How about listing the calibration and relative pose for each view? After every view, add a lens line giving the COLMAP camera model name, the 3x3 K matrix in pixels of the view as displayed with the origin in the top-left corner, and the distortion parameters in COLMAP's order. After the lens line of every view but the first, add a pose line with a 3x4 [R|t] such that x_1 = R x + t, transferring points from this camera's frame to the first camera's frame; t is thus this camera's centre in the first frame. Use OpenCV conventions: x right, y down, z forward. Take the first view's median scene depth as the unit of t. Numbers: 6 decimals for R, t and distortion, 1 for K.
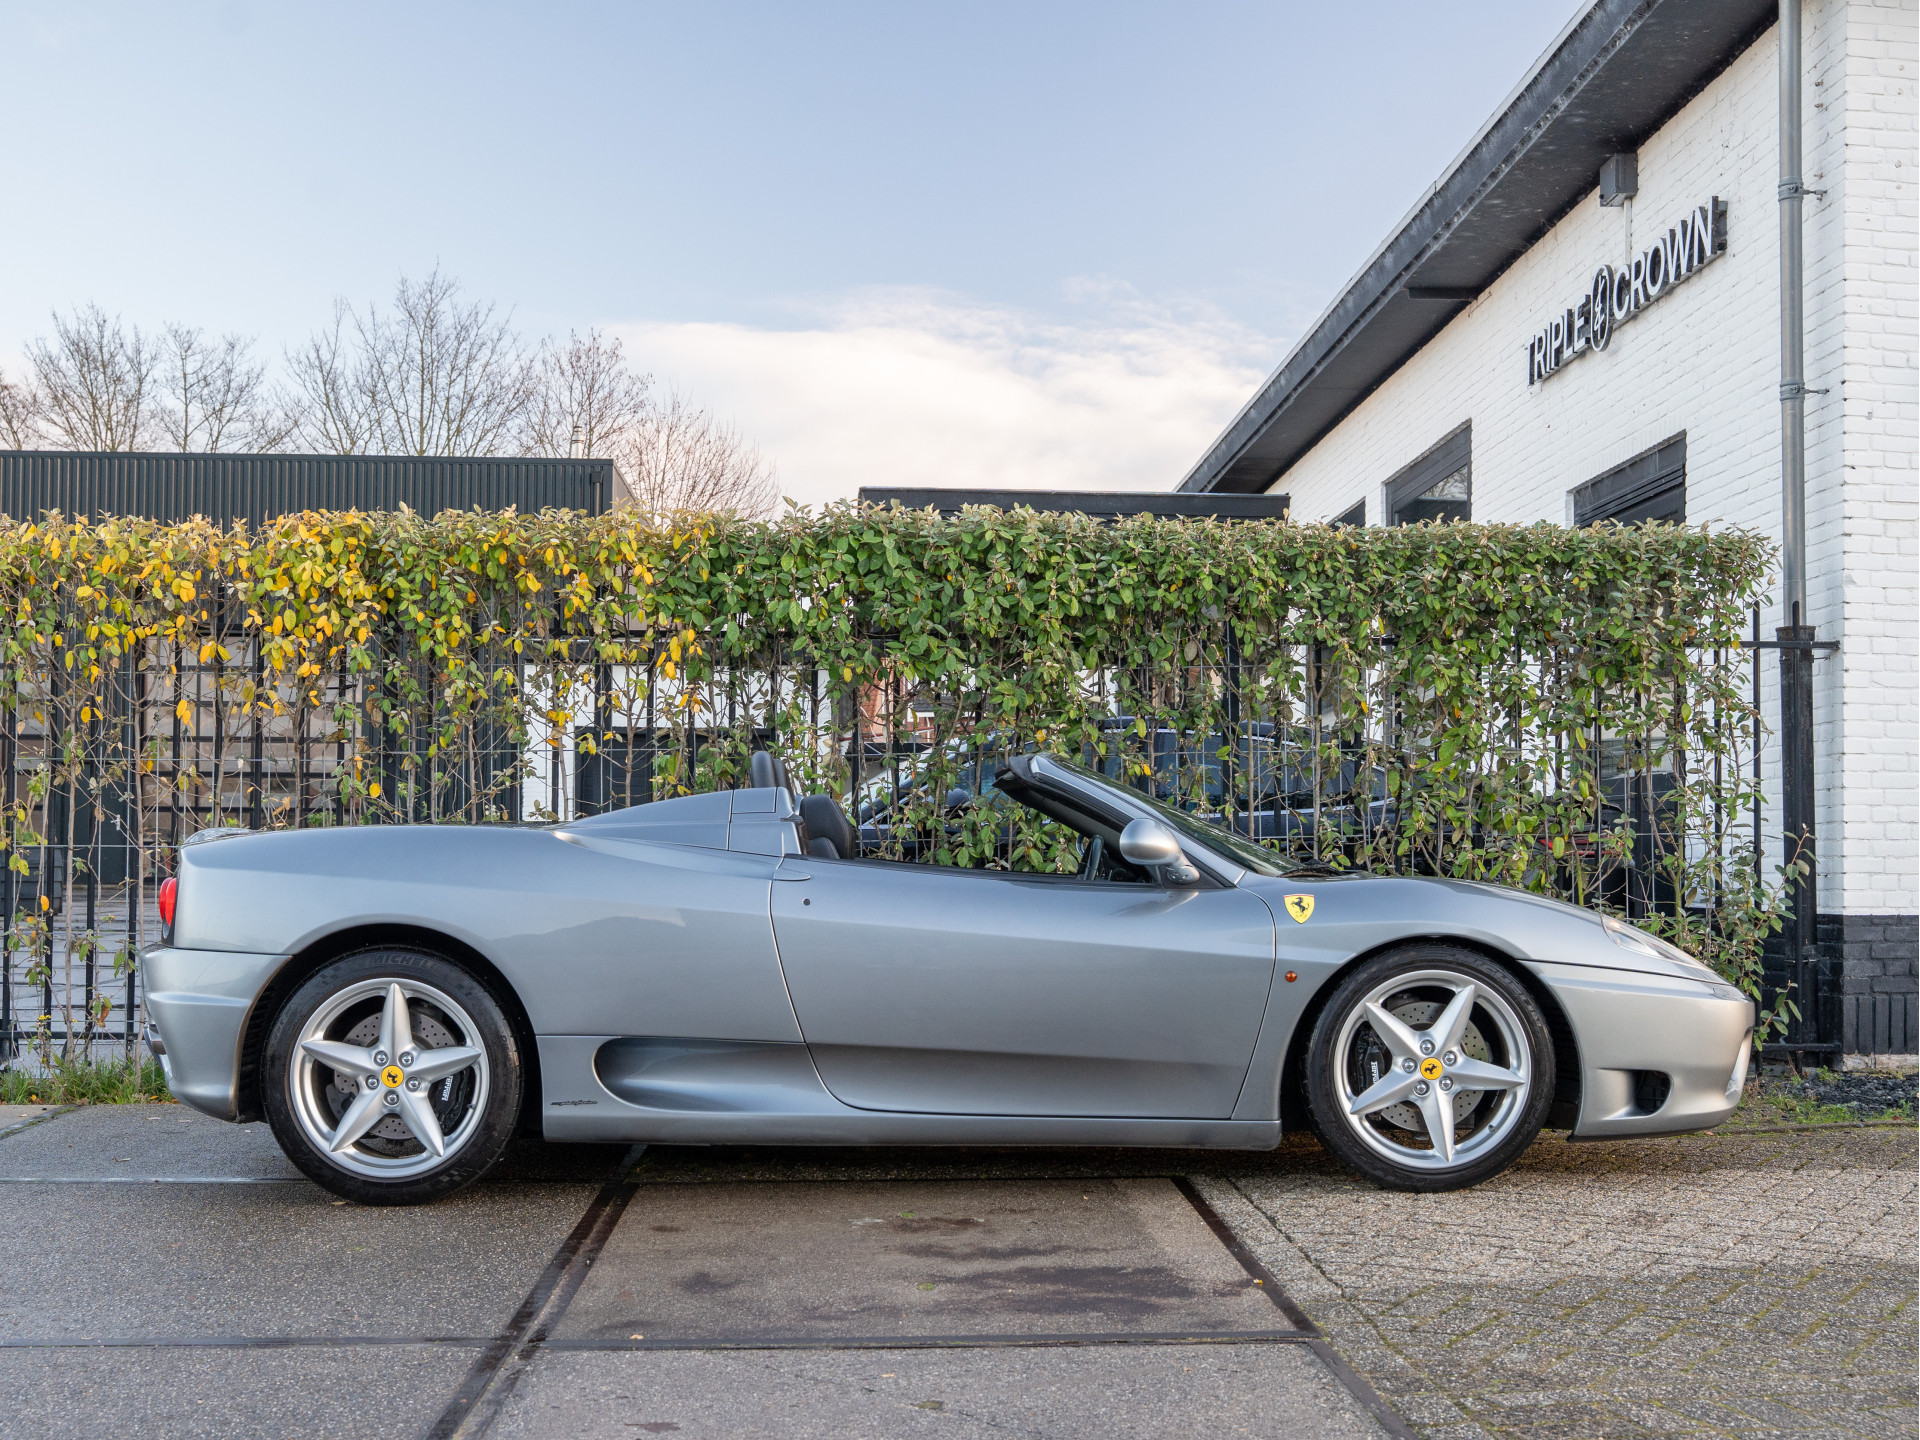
lens RADIAL K [[2423.0, 0, 932.3], [0, 2423.0, 823.3], [0, 0, 1]] dist [-0.079042, 0.244816]
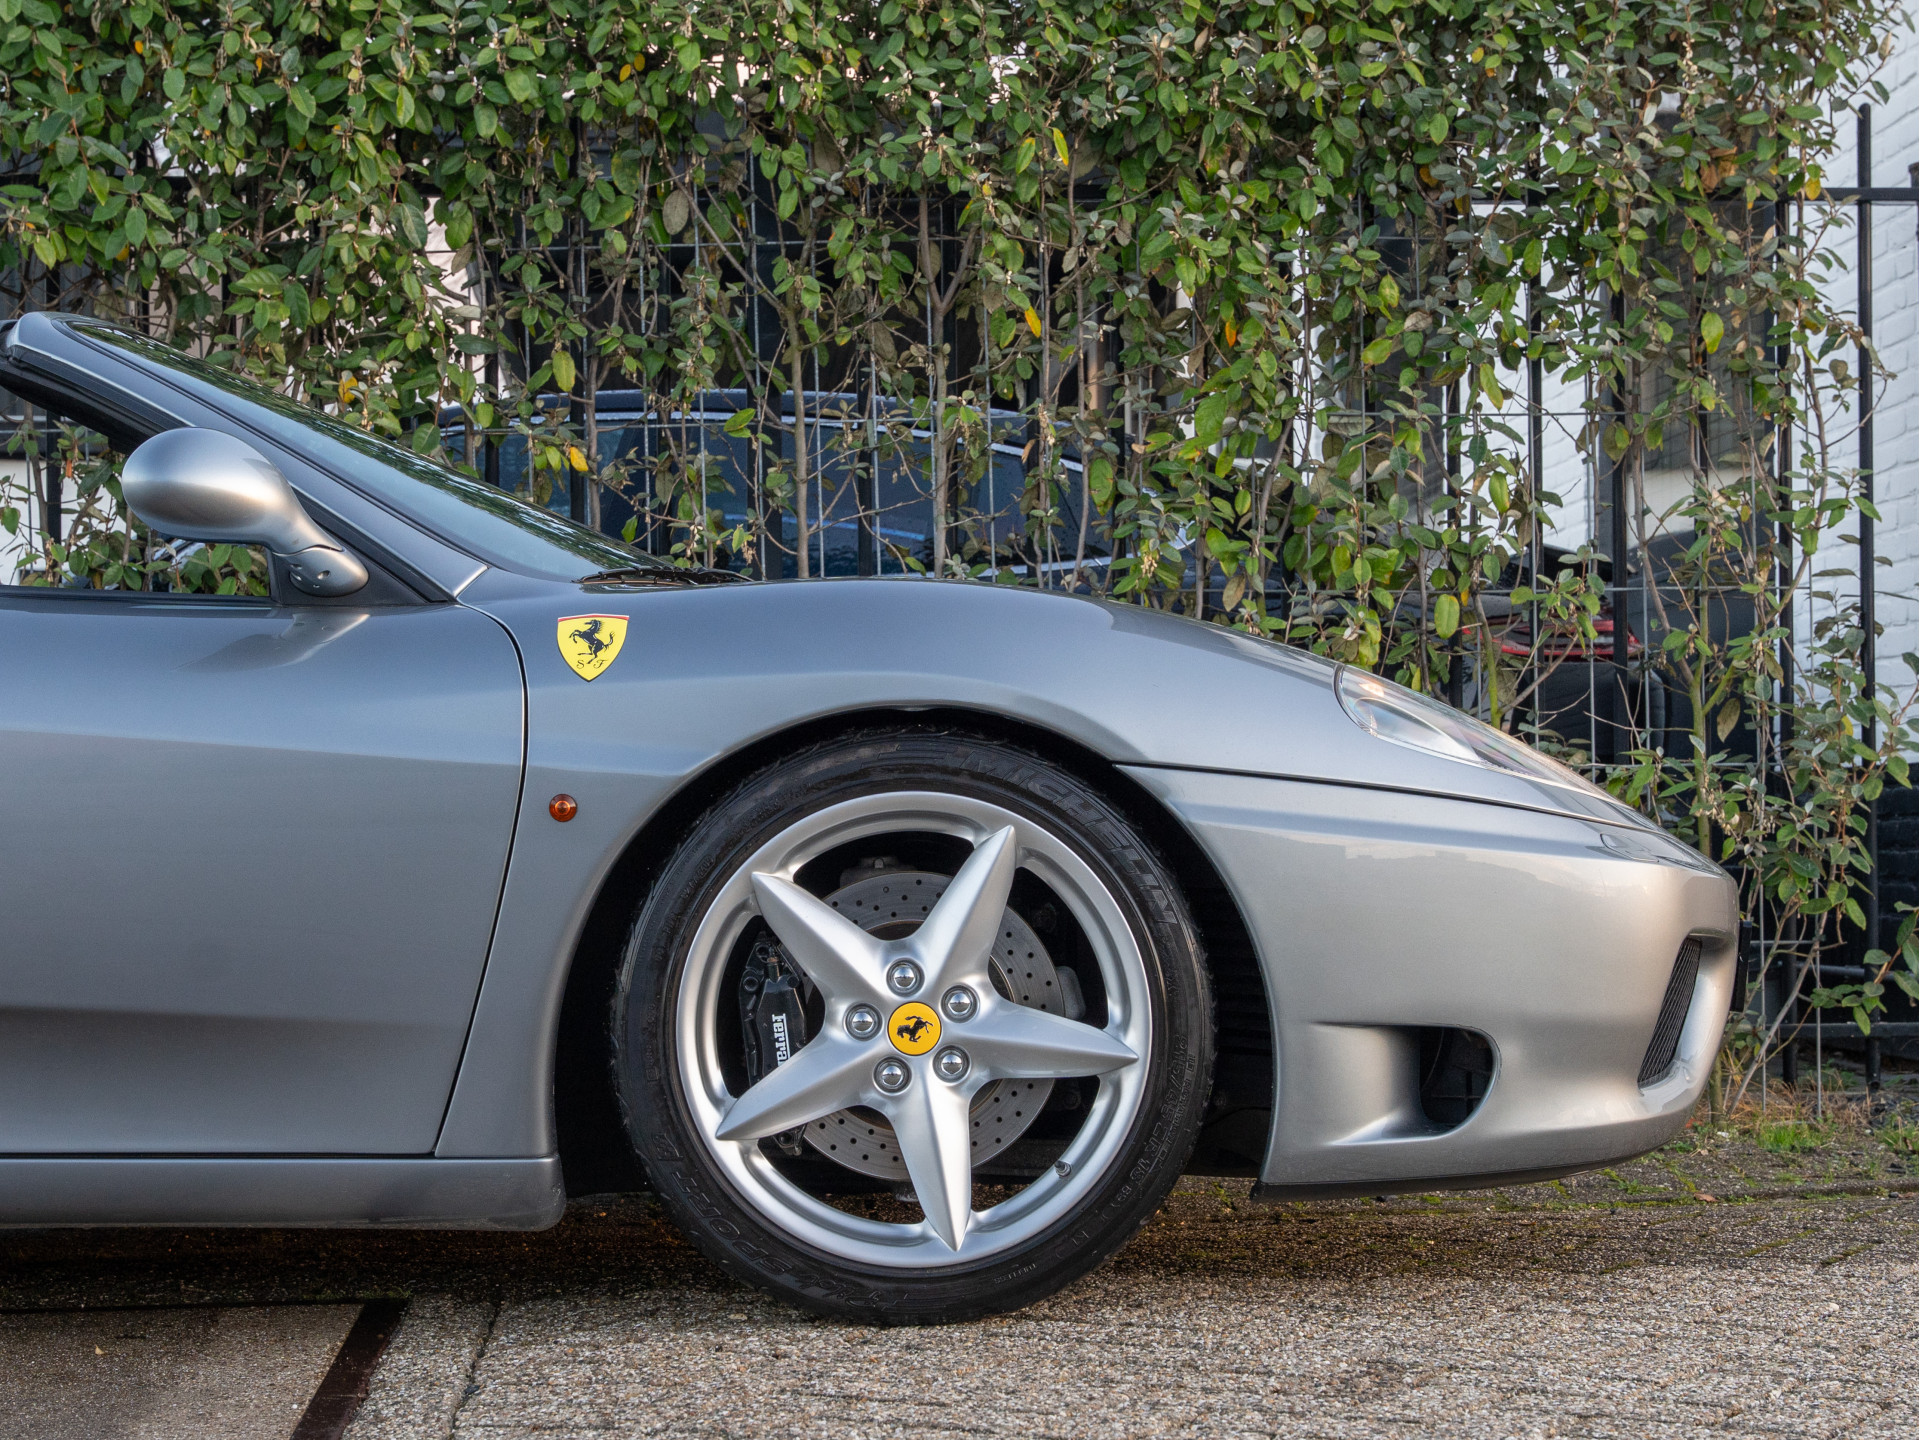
lens RADIAL K [[3924.5, 0, 963.6], [0, 3924.5, 859.8], [0, 0, 1]] dist [-0.012433, 0.370231]
pose [[0.999015, -0.011740, 0.042795, 0.132324], [0.010815, 0.999704, 0.021785, 0.041039], [-0.043038, -0.021300, 0.998846, 0.229566]]
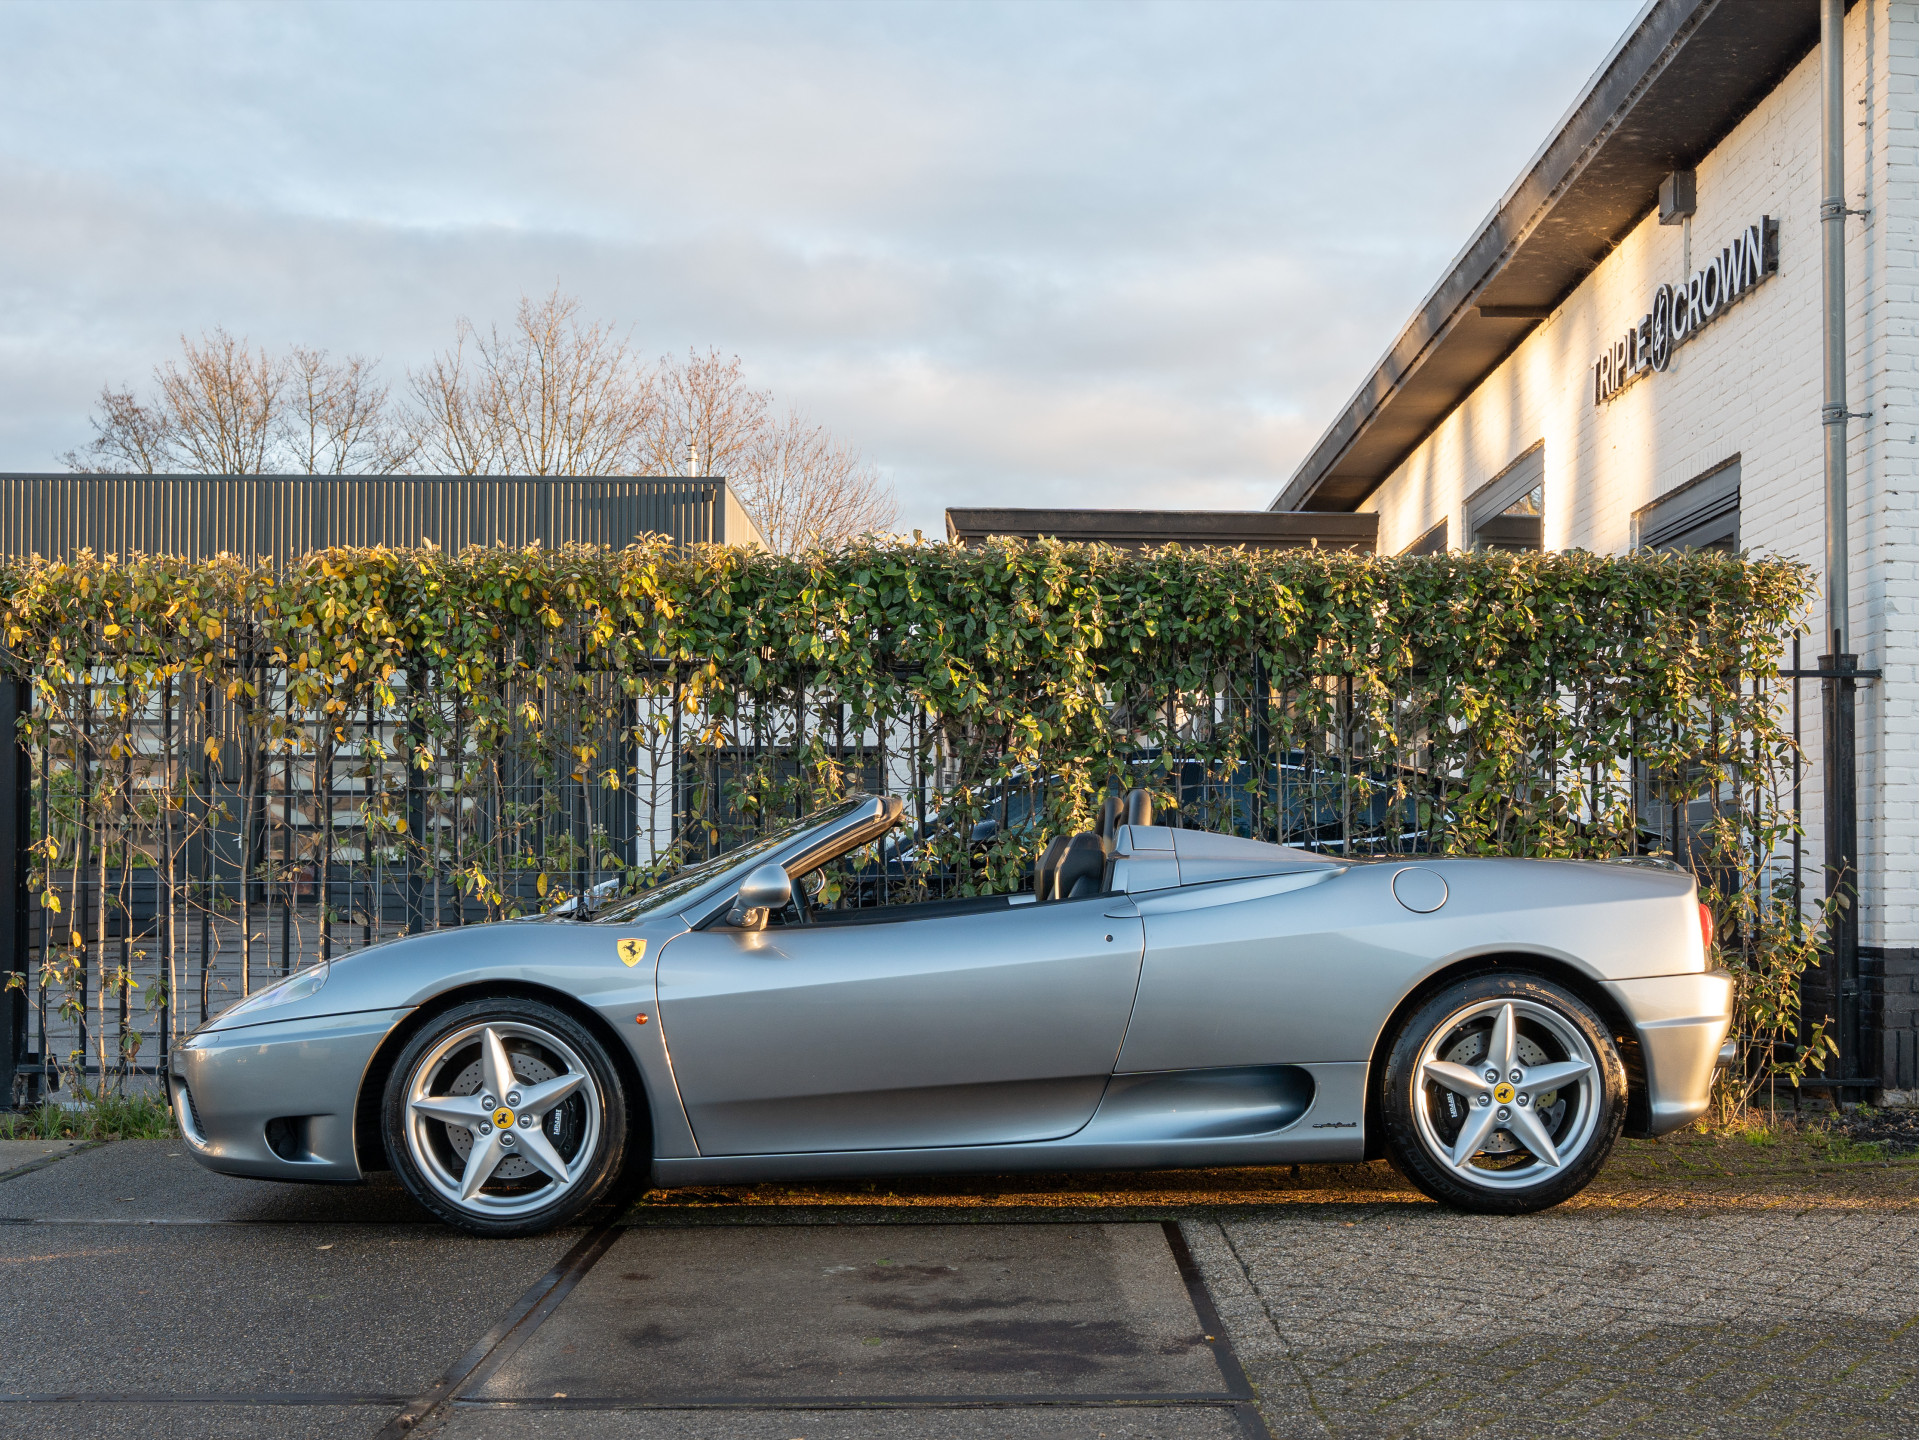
lens RADIAL K [[2414.2, 0, 987.2], [0, 2414.2, 873.0], [0, 0, 1]] dist [-0.093981, 0.225544]
pose [[0.999470, -0.002032, -0.032480, 0.045026], [0.002544, 0.999873, 0.015713, -0.009309], [0.032444, -0.015787, 0.999349, 0.010607]]
